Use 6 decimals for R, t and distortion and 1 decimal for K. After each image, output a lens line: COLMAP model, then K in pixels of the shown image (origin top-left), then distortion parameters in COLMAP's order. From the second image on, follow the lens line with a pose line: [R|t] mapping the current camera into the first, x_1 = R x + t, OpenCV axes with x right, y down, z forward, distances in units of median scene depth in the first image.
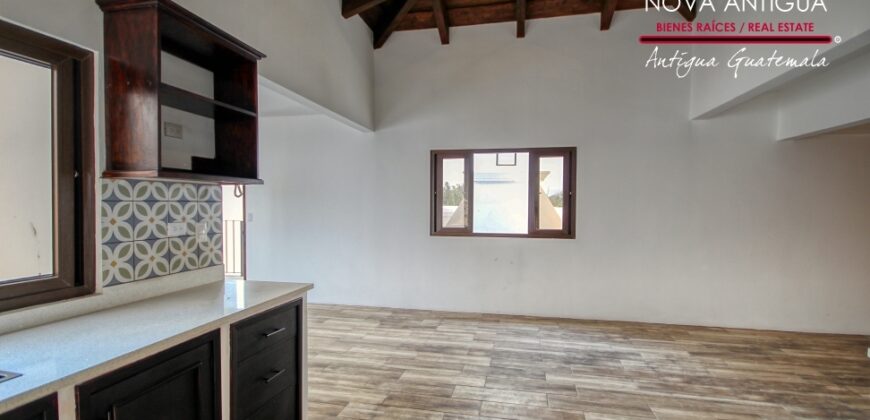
lens RADIAL K [[404.6, 0, 435.9], [0, 404.6, 209.3], [0, 0, 1]] dist [-0.000096, 0.000036]
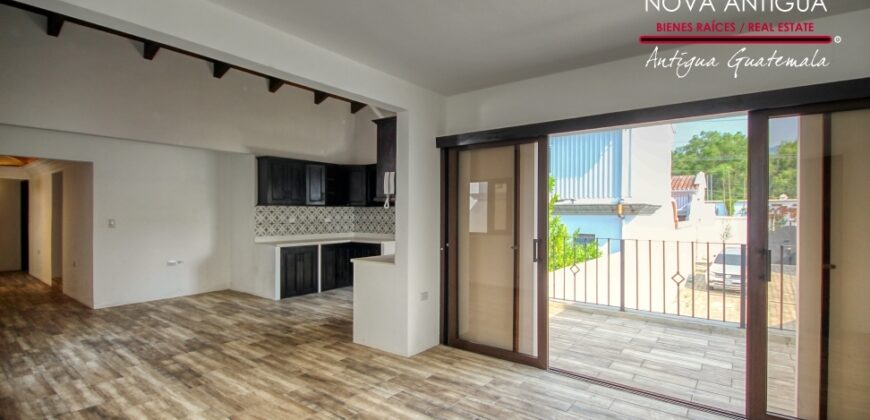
lens RADIAL K [[404.6, 0, 434.1], [0, 404.6, 213.7], [0, 0, 1]] dist [-0.000096, 0.000036]
pose [[-0.904047, -0.001983, 0.427429, -0.929204], [0.003069, 0.999933, 0.011130, -0.015350], [-0.427423, 0.011373, -0.903980, 1.652765]]
